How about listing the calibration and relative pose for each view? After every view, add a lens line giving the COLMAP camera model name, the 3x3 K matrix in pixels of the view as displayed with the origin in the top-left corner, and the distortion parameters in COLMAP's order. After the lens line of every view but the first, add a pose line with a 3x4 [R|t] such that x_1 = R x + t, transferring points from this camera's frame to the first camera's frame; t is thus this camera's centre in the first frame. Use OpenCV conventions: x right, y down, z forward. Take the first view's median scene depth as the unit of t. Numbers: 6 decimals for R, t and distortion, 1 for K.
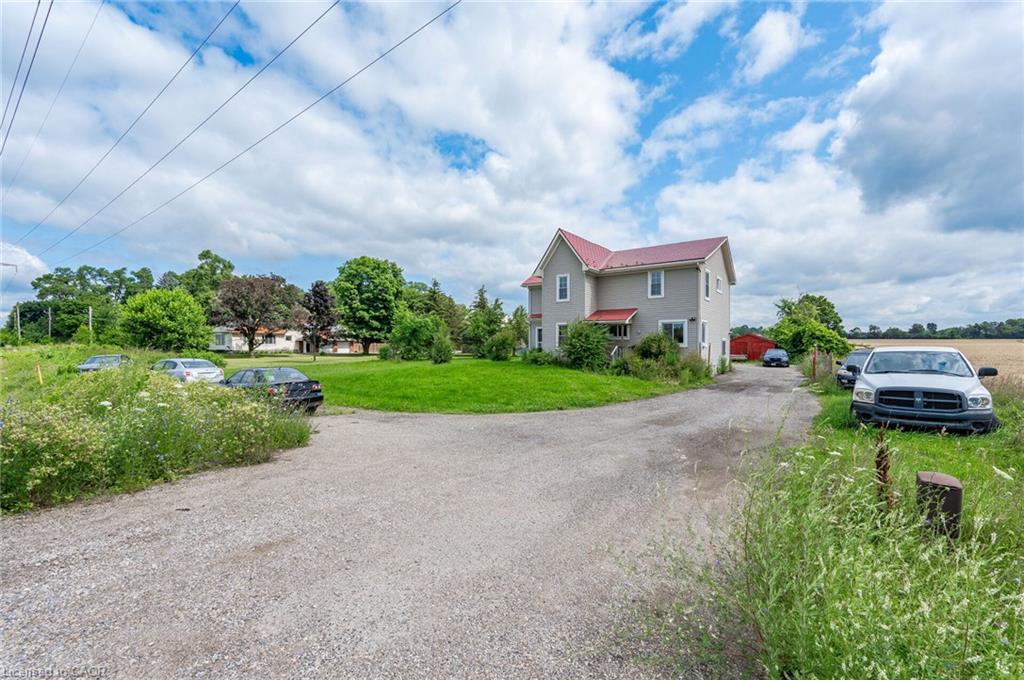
lens RADIAL K [[433.4, 0, 512.0], [0, 433.4, 340.0], [0, 0, 1]] dist [-0.000621, -0.000067]
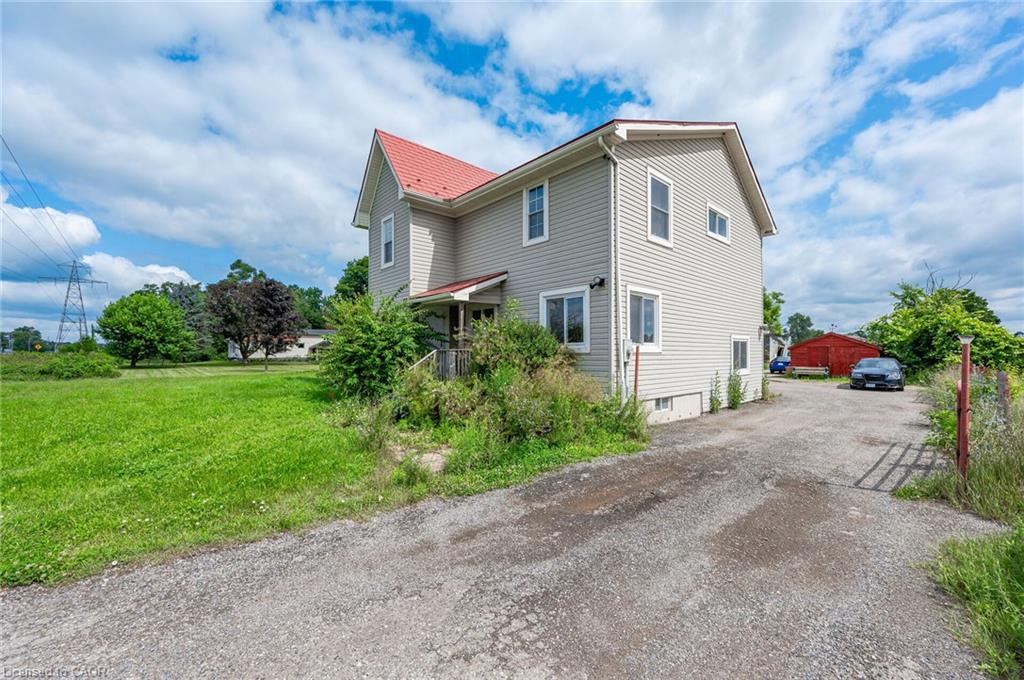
lens RADIAL K [[413.7, 0, 512.9], [0, 413.7, 351.5], [0, 0, 1]] dist [-0.014959, -0.000105]
pose [[0.975660, -0.000698, -0.219289, 0.256612], [0.002139, 0.999978, 0.006331, 0.007637], [0.219280, -0.006646, 0.975639, 0.366625]]
